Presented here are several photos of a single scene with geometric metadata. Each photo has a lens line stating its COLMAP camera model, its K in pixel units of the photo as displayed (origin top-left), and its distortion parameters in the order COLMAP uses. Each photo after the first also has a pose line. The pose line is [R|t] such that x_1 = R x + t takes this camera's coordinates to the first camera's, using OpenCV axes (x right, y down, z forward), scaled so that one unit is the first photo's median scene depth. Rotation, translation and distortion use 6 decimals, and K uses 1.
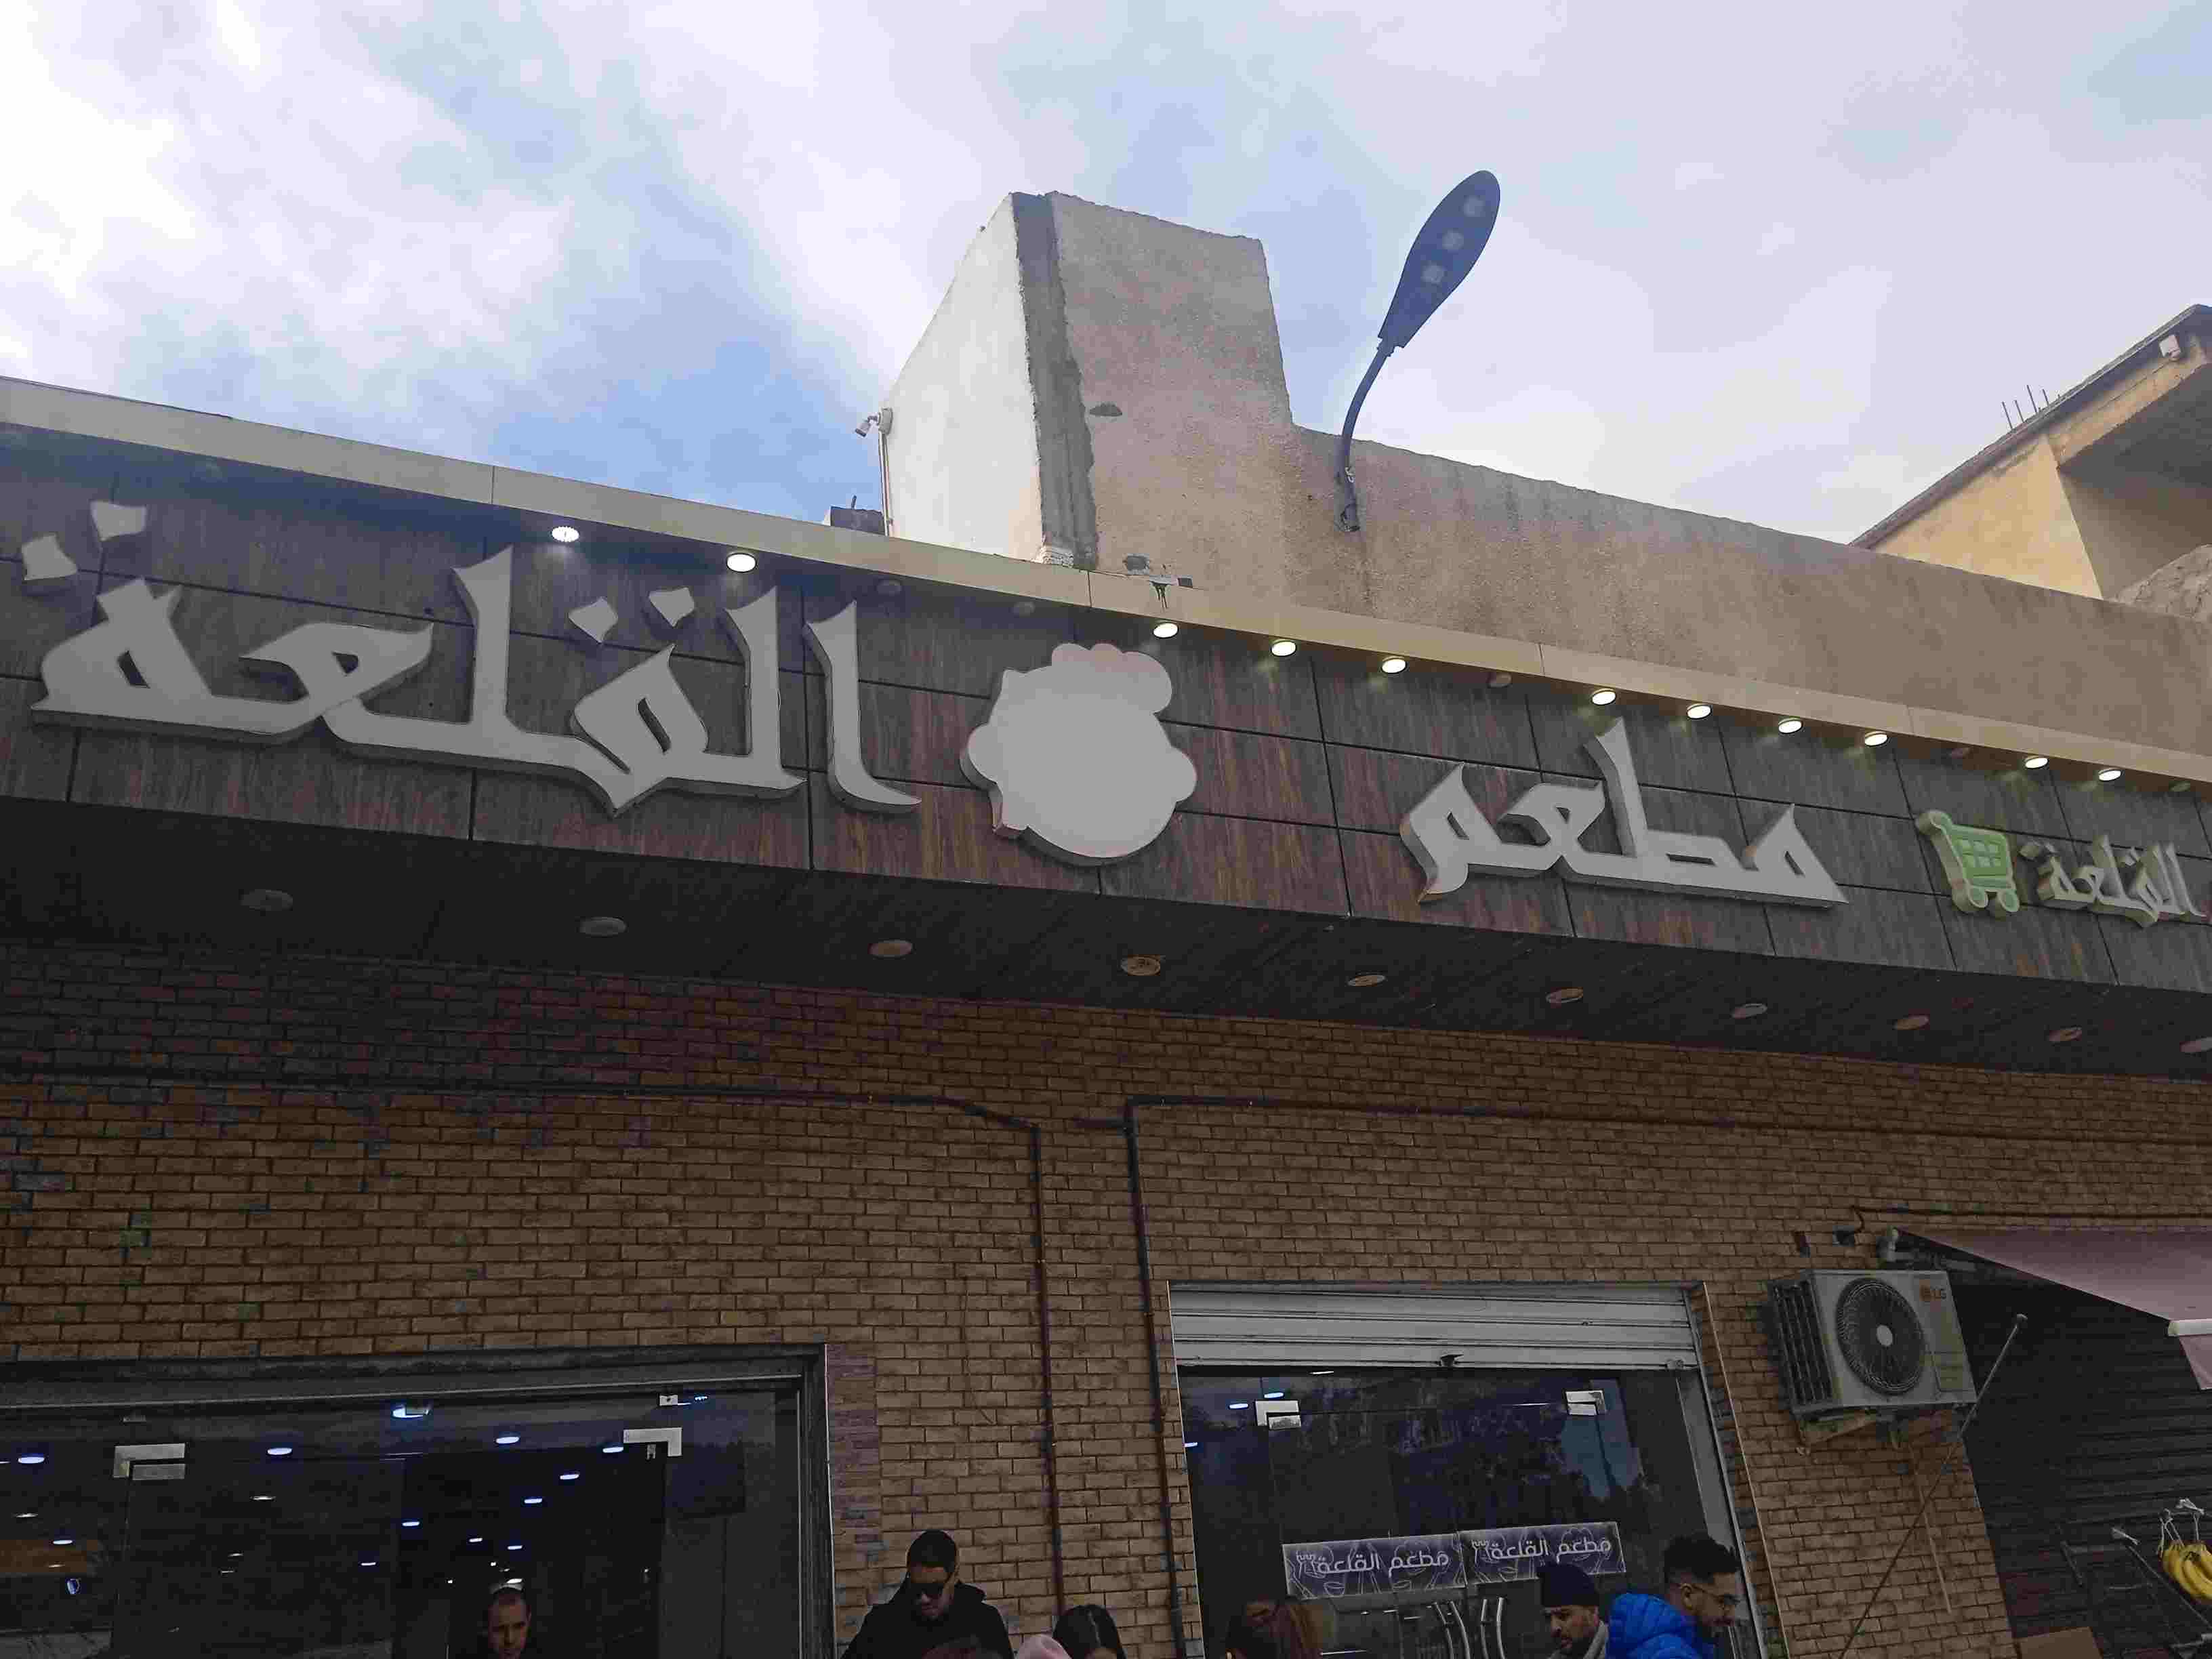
lens RADIAL K [[1828.1, 0, 1097.4], [0, 1828.1, 823.1], [0, 0, 1]] dist [0.085113, -0.133793]
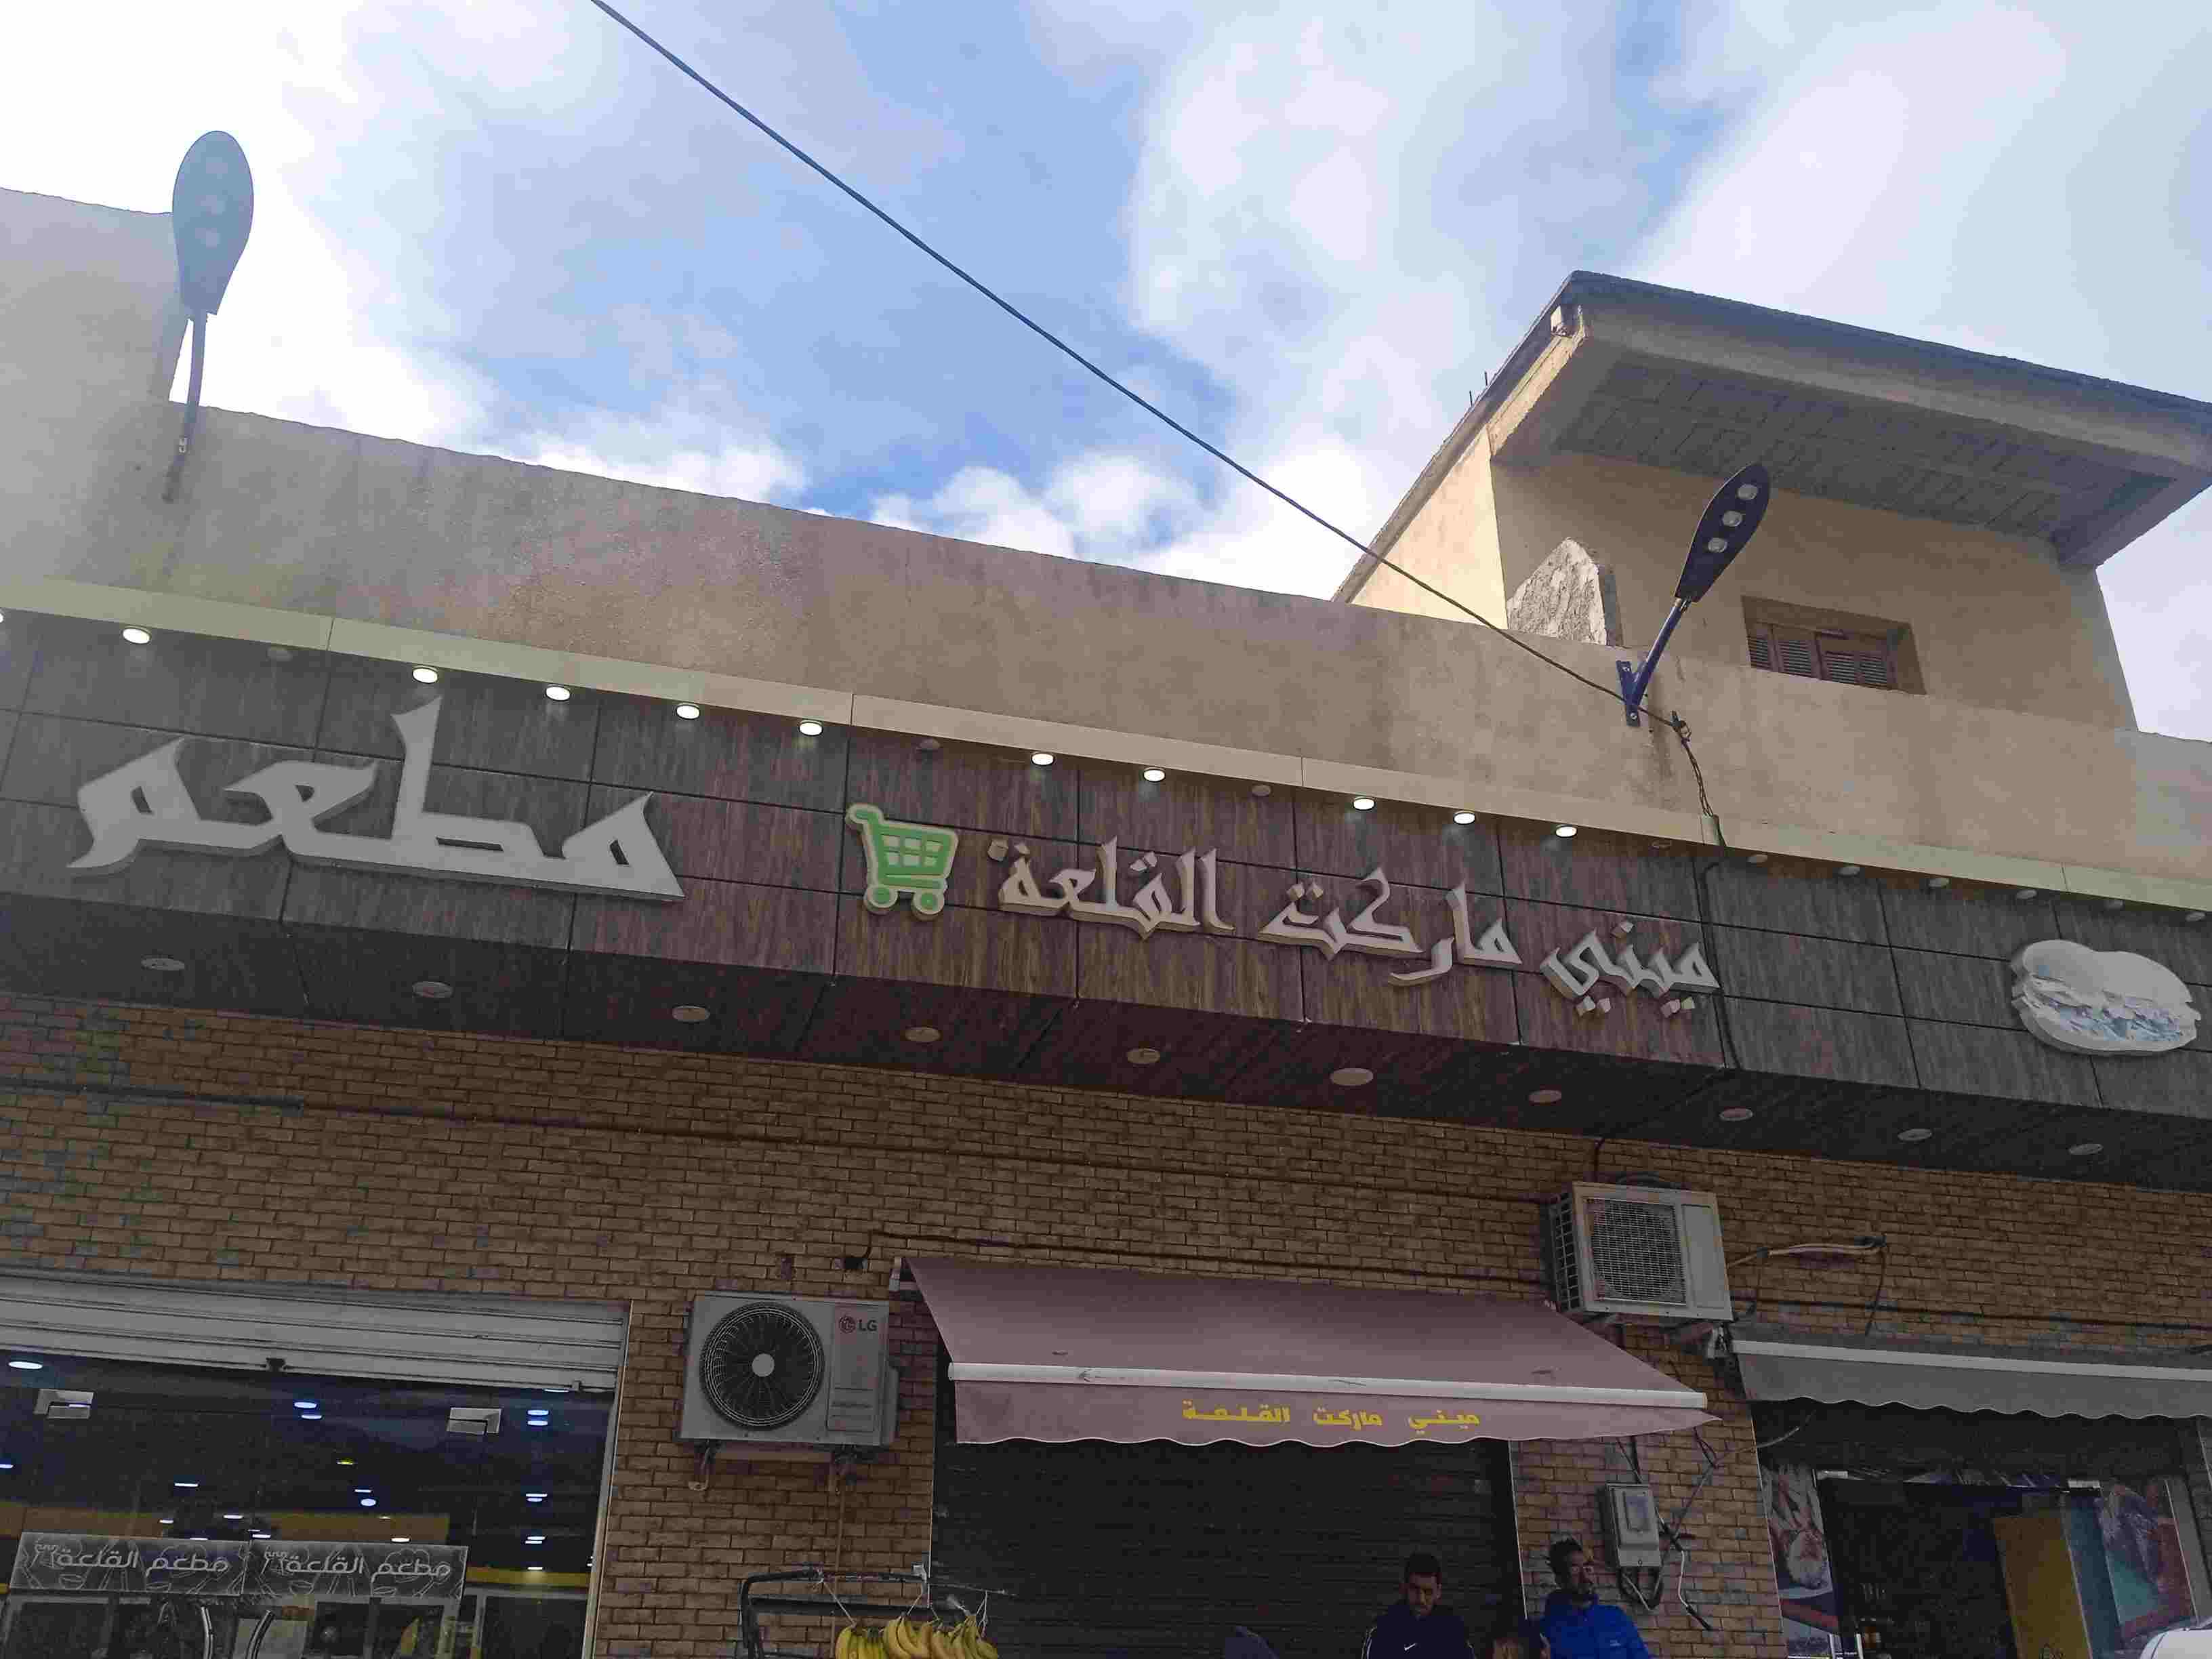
lens RADIAL K [[1828.1, 0, 1118.4], [0, 1828.1, 831.9], [0, 0, 1]] dist [0.085113, -0.133793]
pose [[0.985578, 0.016835, -0.168384, 0.812775], [-0.020459, 0.999594, -0.019807, 0.025180], [0.167982, 0.022967, 0.985522, 0.119393]]
